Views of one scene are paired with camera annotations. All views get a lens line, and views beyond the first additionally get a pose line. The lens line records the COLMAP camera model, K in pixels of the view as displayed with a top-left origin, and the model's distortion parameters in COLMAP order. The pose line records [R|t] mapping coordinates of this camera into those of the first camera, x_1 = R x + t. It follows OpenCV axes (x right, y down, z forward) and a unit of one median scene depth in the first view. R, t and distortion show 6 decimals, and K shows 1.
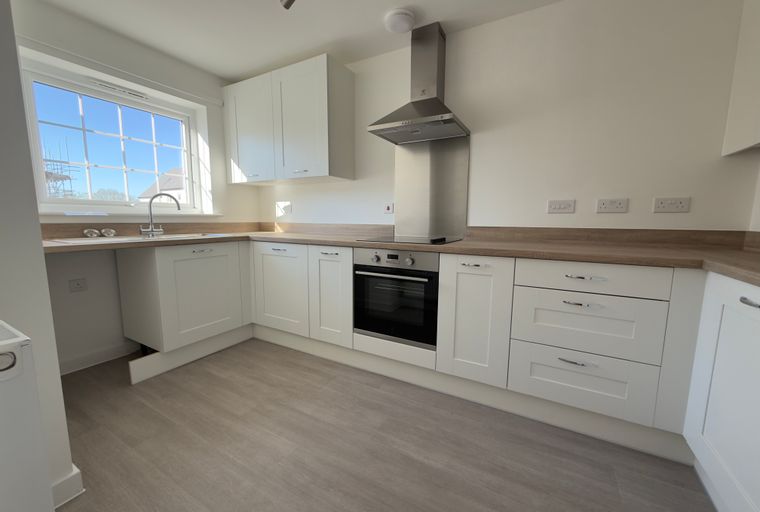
lens RADIAL K [[300.4, 0, 380.7], [0, 300.4, 255.3], [0, 0, 1]] dist [0.000573, 0.000596]
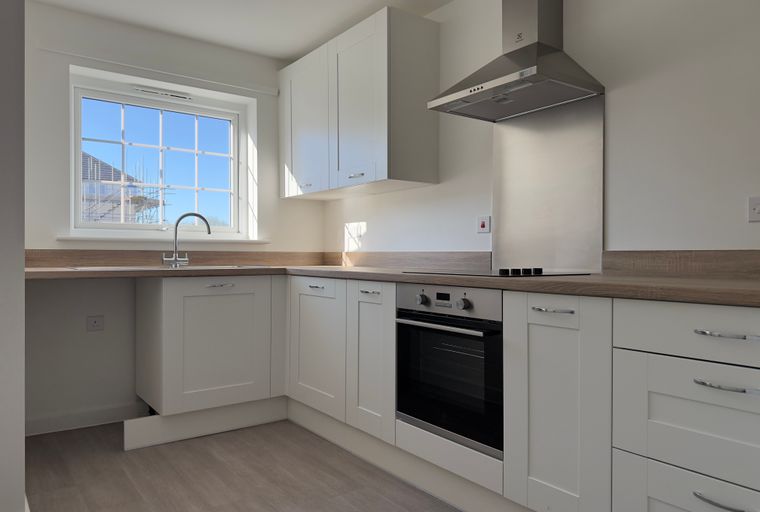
lens RADIAL K [[547.7, 0, 380.7], [0, 547.7, 254.7], [0, 0, 1]] dist [0.067384, -0.025383]
pose [[0.909619, -0.005940, -0.415401, 0.343545], [-0.046006, 0.992308, -0.114931, 0.047871], [0.412888, 0.123654, 0.902349, -0.094045]]
